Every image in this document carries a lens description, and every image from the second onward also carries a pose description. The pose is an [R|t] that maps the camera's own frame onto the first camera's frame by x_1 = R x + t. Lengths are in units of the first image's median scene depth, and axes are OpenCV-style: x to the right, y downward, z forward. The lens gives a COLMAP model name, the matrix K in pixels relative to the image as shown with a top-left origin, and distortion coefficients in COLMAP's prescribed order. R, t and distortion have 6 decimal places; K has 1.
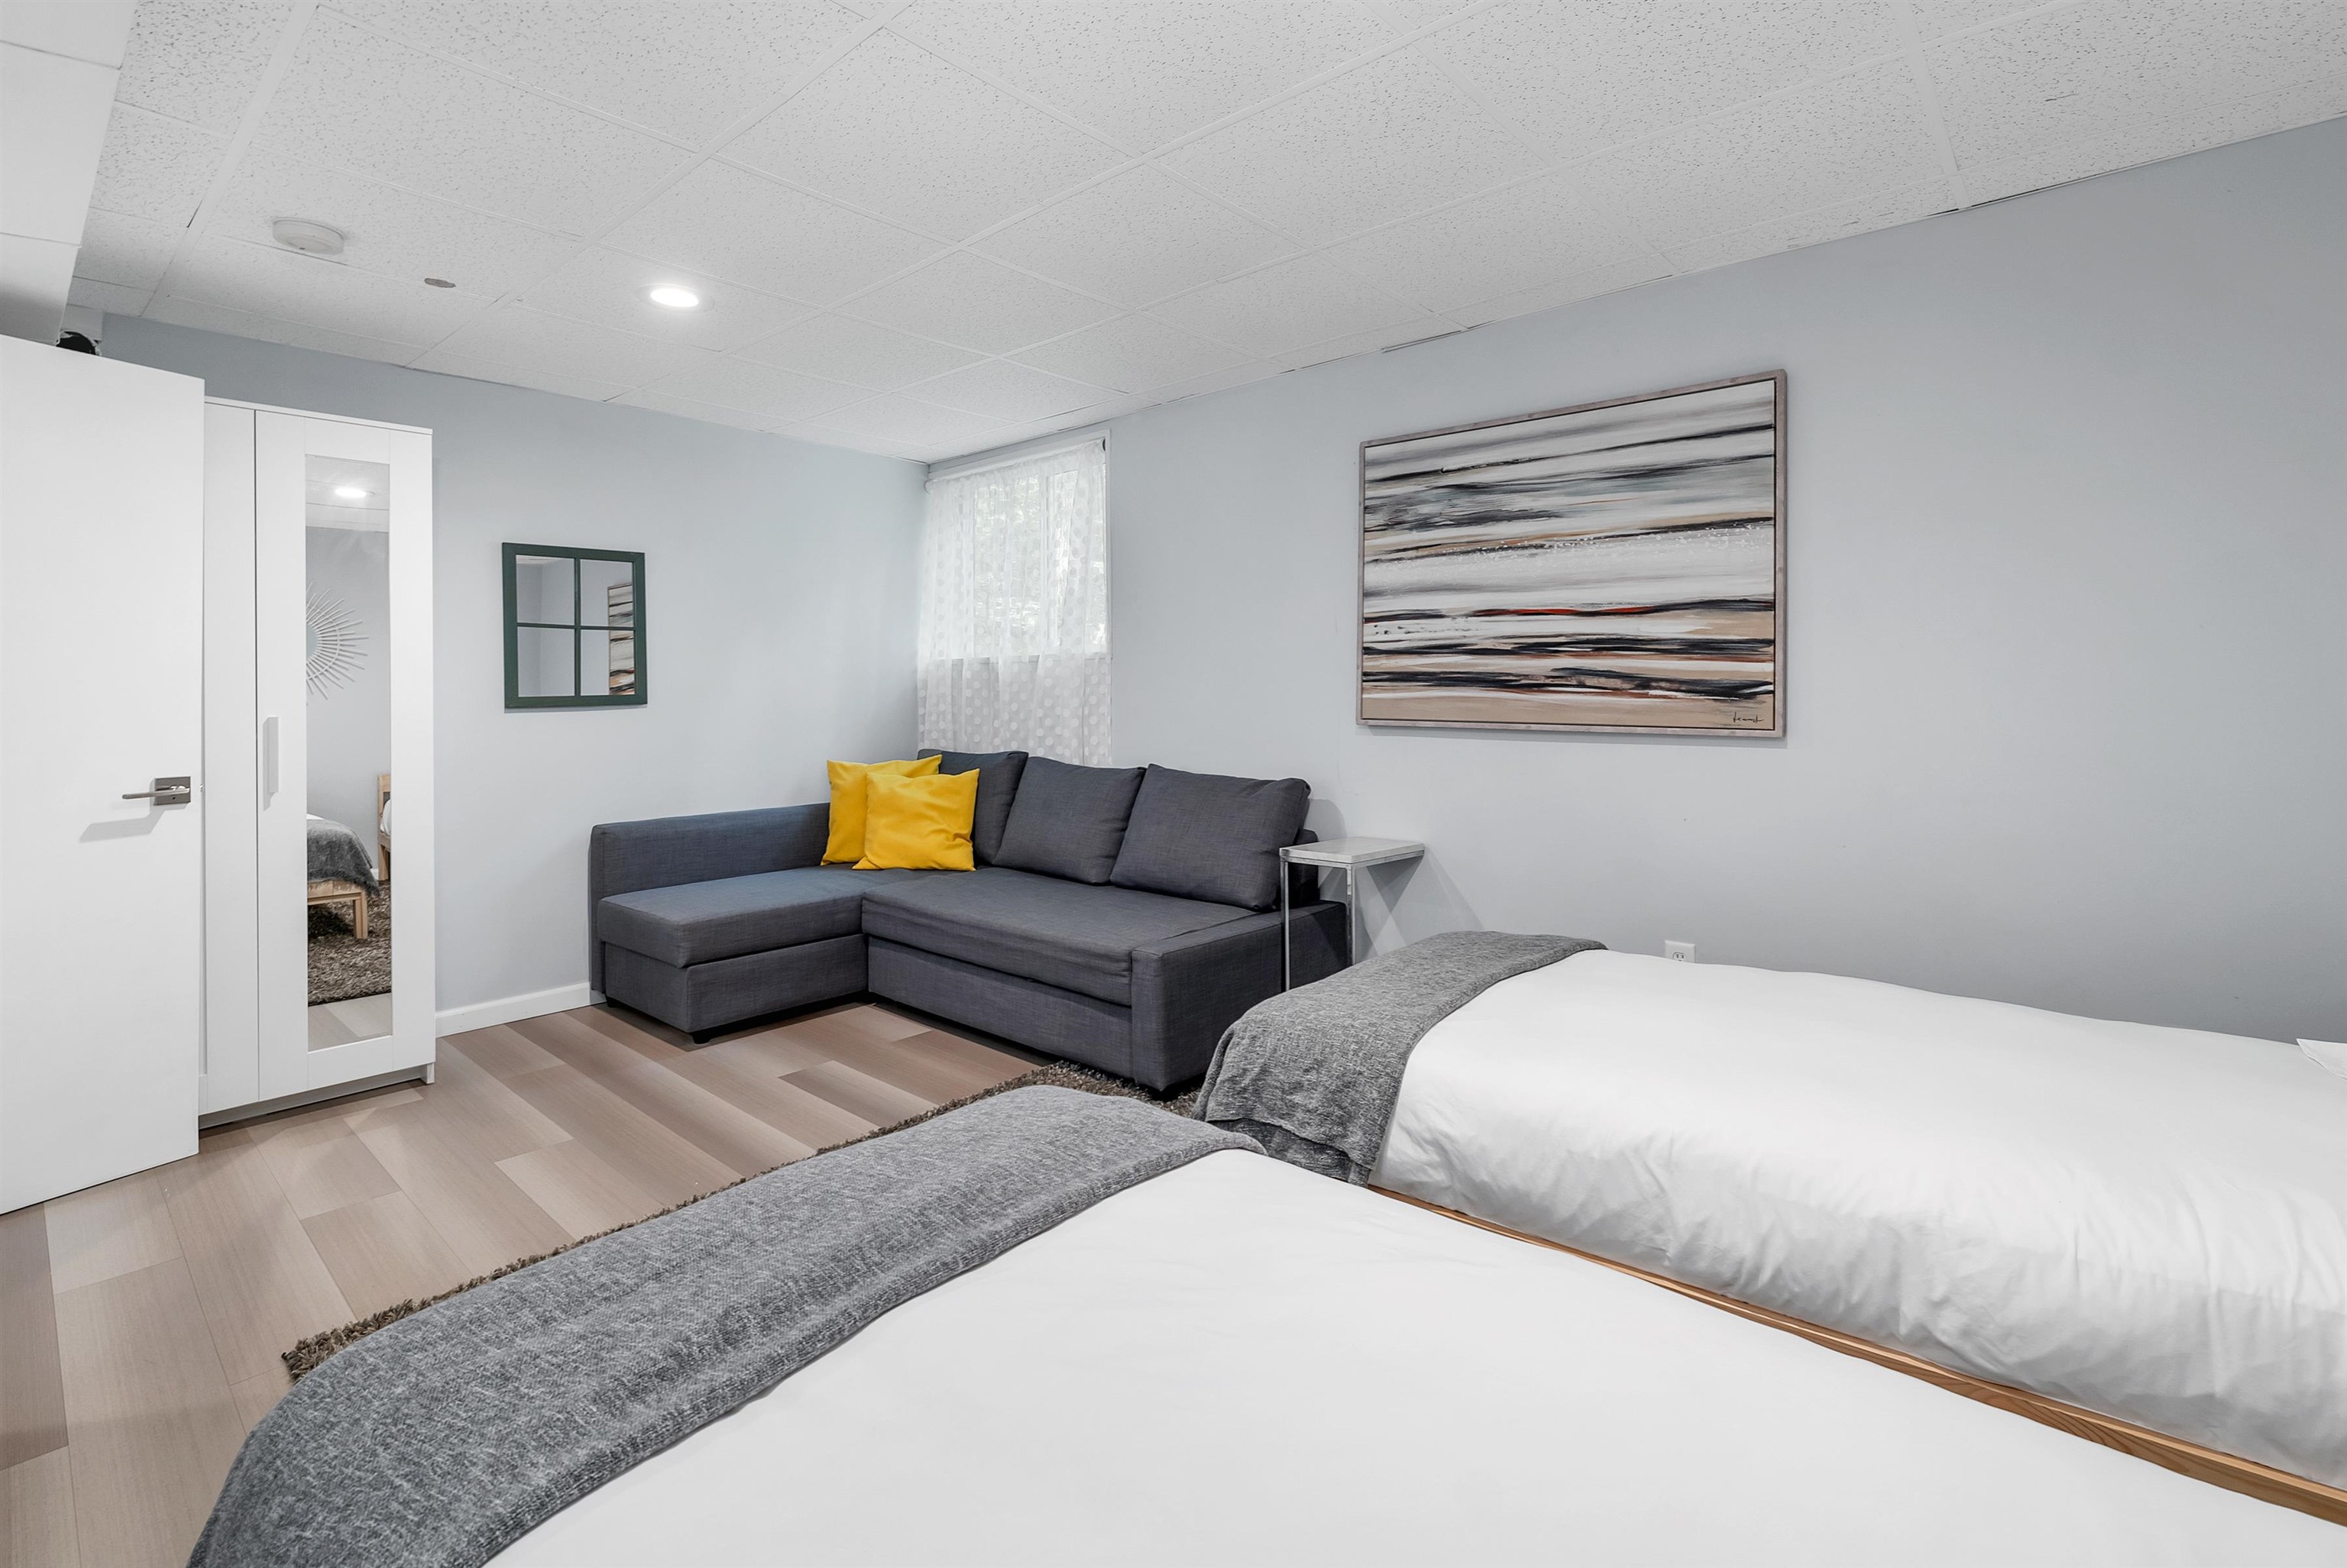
lens RADIAL K [[1038.6, 0, 1176.5], [0, 1038.6, 690.0], [0, 0, 1]] dist [0.000306, 0.000028]
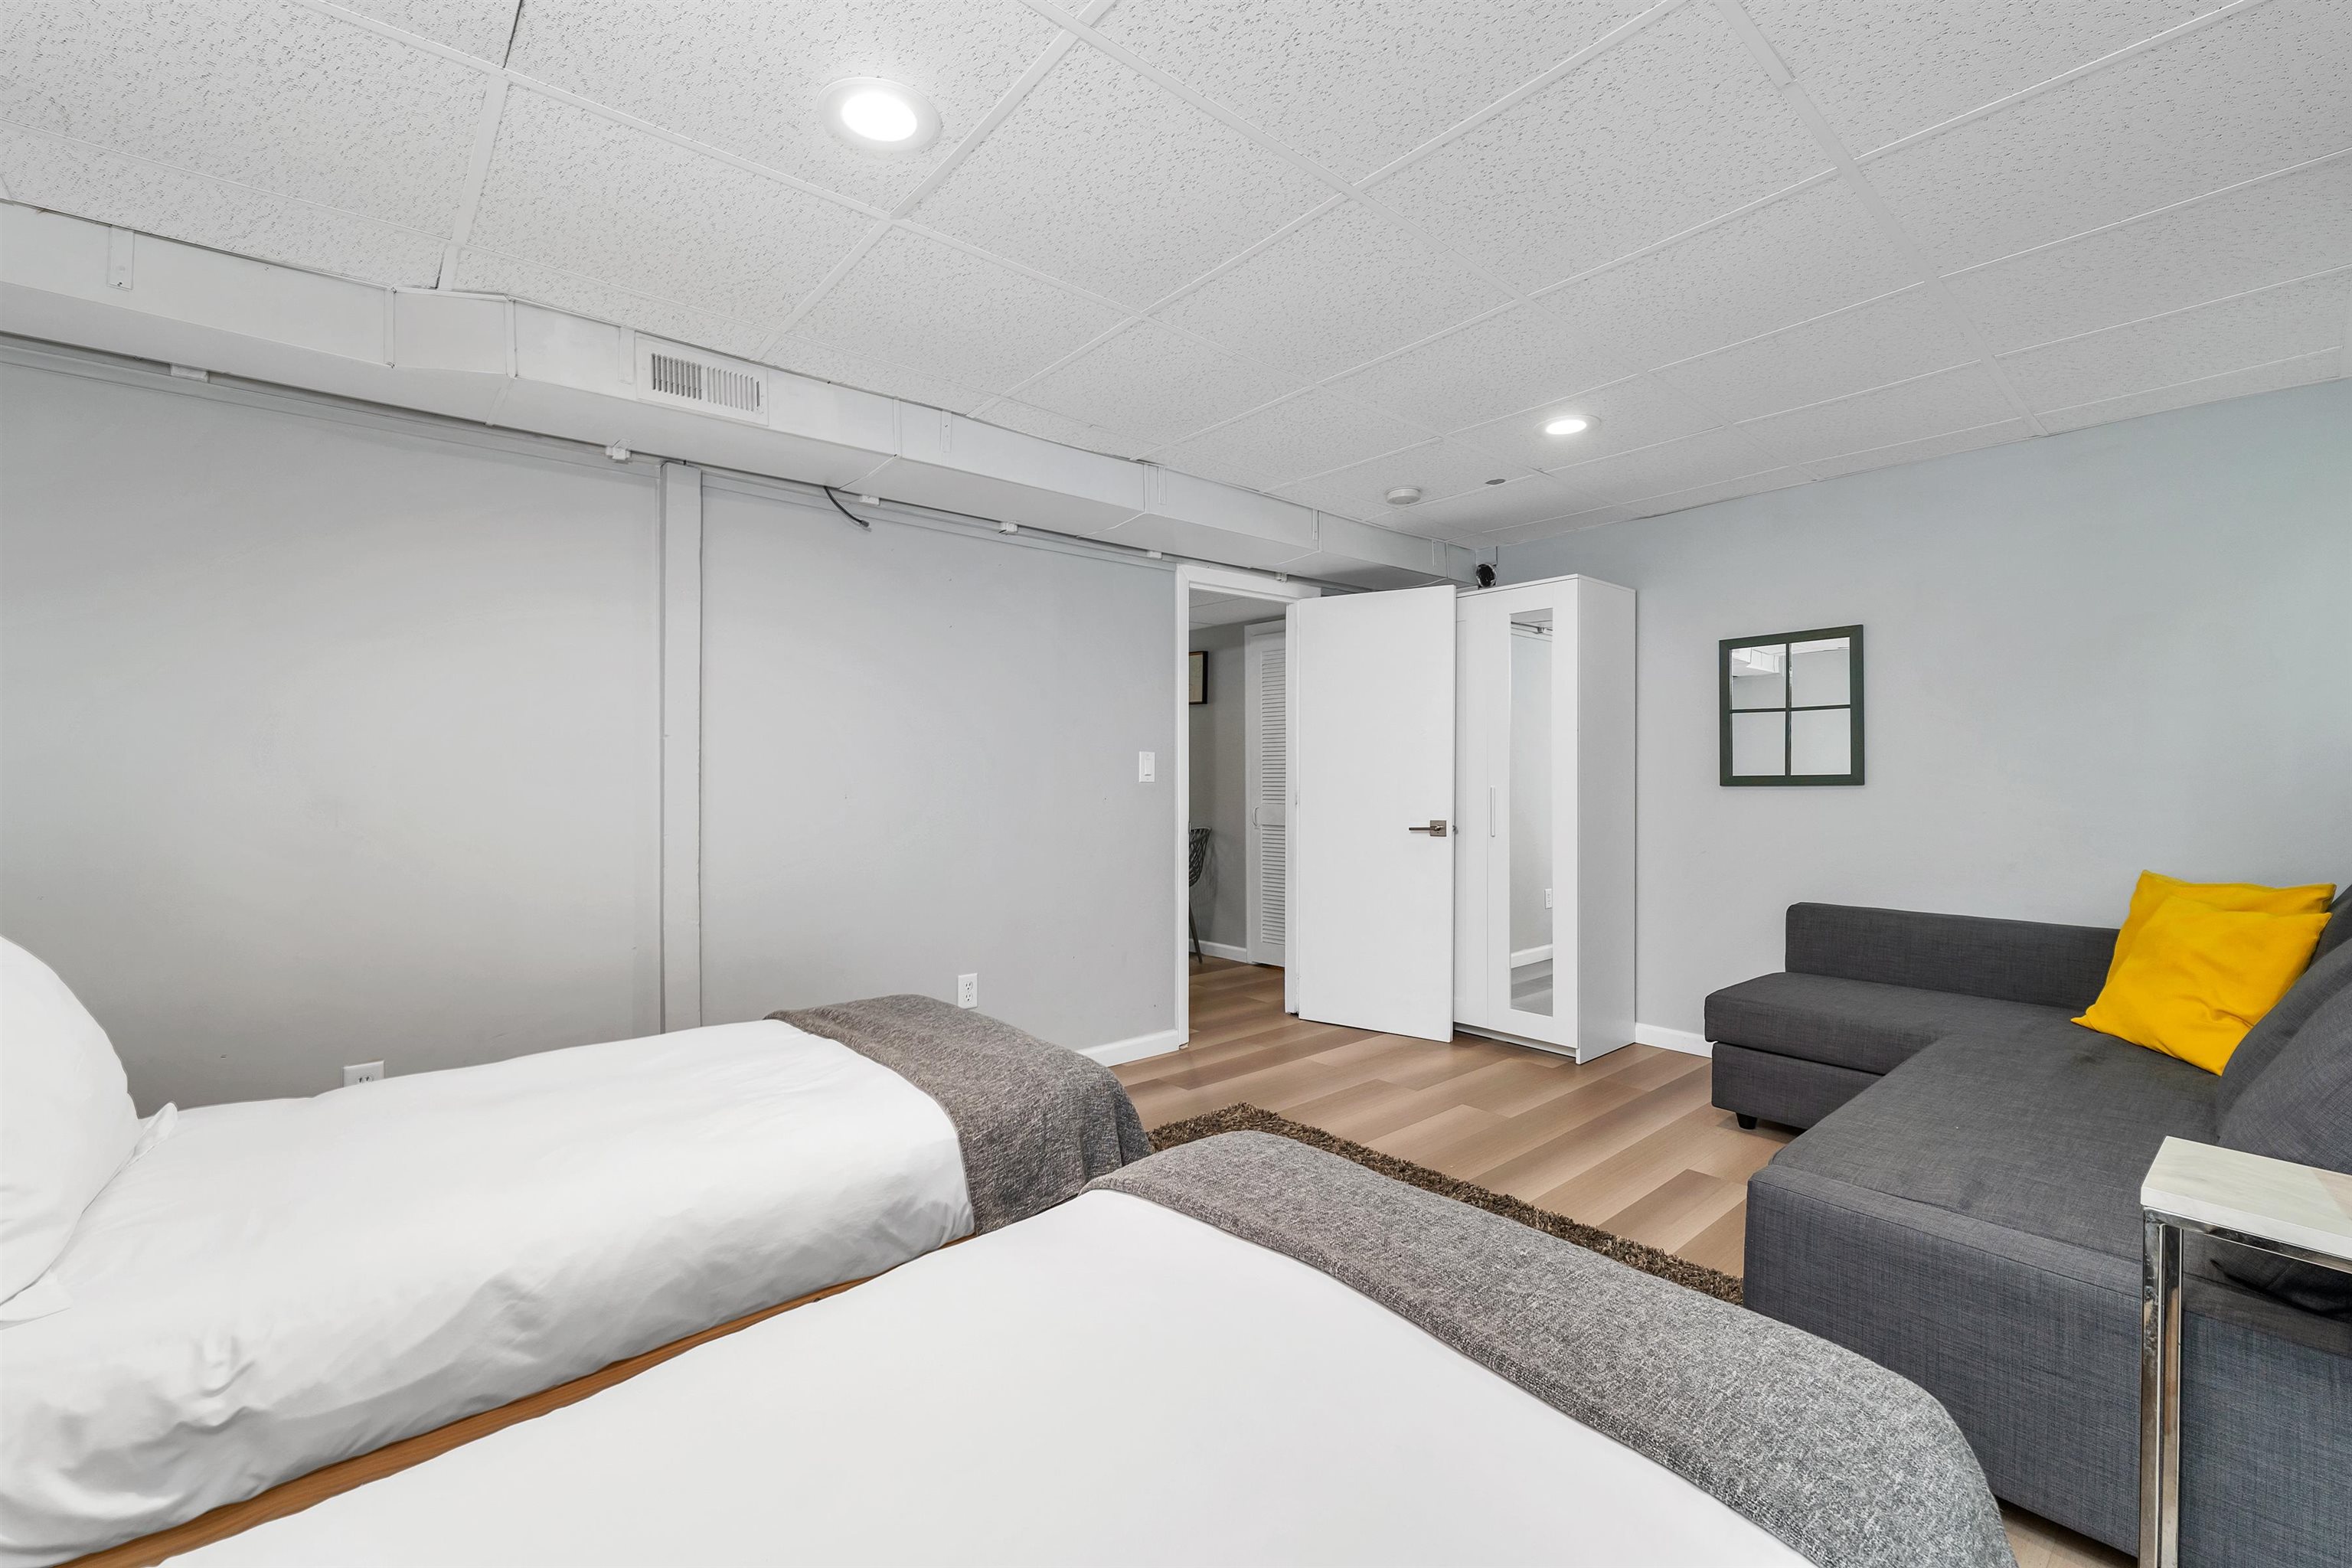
lens RADIAL K [[983.8, 0, 1170.6], [0, 983.8, 792.4], [0, 0, 1]] dist [0.000453, 0.000092]
pose [[-0.141970, 0.022797, -0.989608, 0.491227], [-0.000197, 0.999734, 0.023059, -0.000075], [0.989871, 0.003469, -0.141928, 0.542528]]
